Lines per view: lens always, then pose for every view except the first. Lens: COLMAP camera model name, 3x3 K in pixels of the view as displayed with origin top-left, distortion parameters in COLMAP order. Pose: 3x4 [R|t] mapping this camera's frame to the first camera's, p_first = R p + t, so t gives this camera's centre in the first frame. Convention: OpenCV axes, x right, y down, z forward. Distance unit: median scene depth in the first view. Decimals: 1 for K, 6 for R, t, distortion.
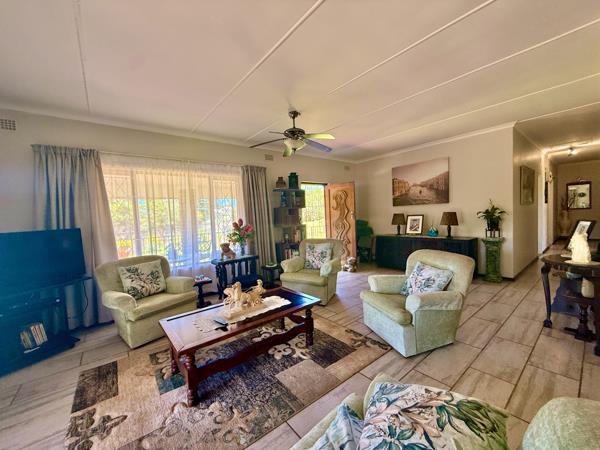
lens RADIAL K [[240.1, 0, 300.0], [0, 240.1, 225.0], [0, 0, 1]] dist [-0.000155, 0.000063]
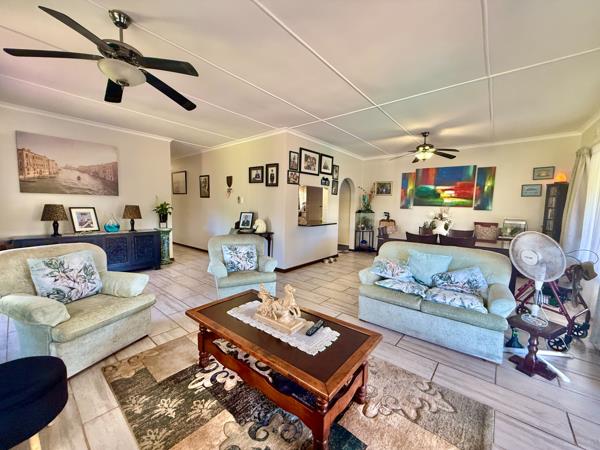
lens RADIAL K [[240.1, 0, 300.0], [0, 240.1, 225.0], [0, 0, 1]] dist [-0.000155, 0.000063]
pose [[-0.189774, -0.041255, 0.980961, -0.432930], [0.032131, 0.998321, 0.048201, 0.000971], [-0.981302, 0.040667, -0.188130, 0.461431]]
